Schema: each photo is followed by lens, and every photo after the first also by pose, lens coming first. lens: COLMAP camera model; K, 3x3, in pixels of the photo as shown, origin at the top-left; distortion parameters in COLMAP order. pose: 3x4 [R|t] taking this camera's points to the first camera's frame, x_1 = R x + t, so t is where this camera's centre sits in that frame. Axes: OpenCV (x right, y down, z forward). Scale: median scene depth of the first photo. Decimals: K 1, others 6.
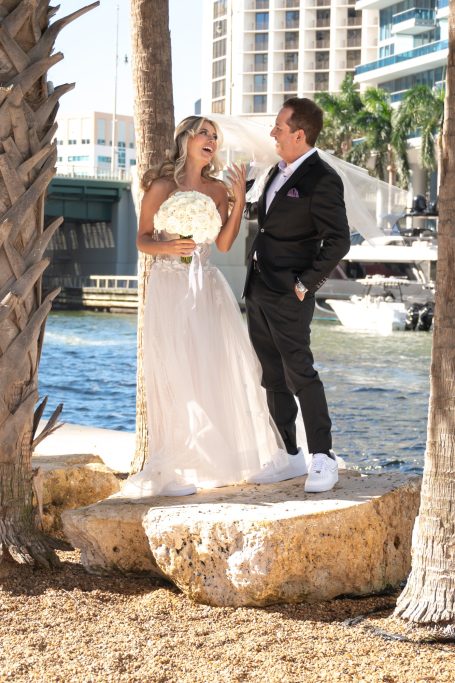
lens RADIAL K [[2987.7, 0, 227.5], [0, 2987.7, 341.5], [0, 0, 1]] dist [-1.144866, 34.927480]
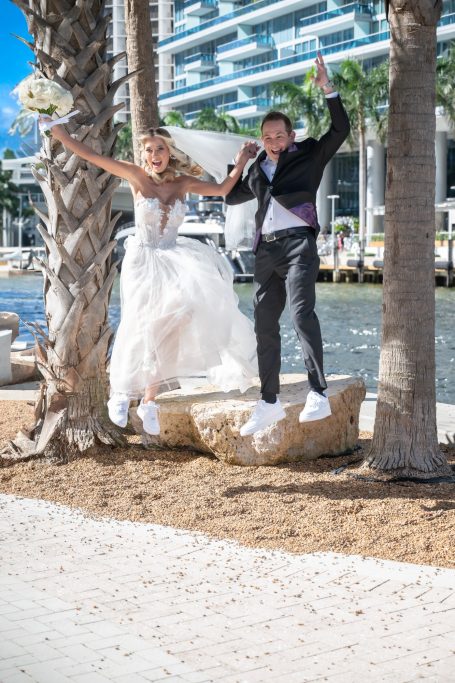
lens RADIAL K [[2987.7, 0, 227.5], [0, 2987.7, 341.5], [0, 0, 1]] dist [-1.144866, 34.927480]
pose [[0.951395, -0.027268, 0.306764, -0.469261], [0.022056, 0.999548, 0.020446, -0.006190], [-0.307182, -0.012686, 0.951566, -0.444951]]
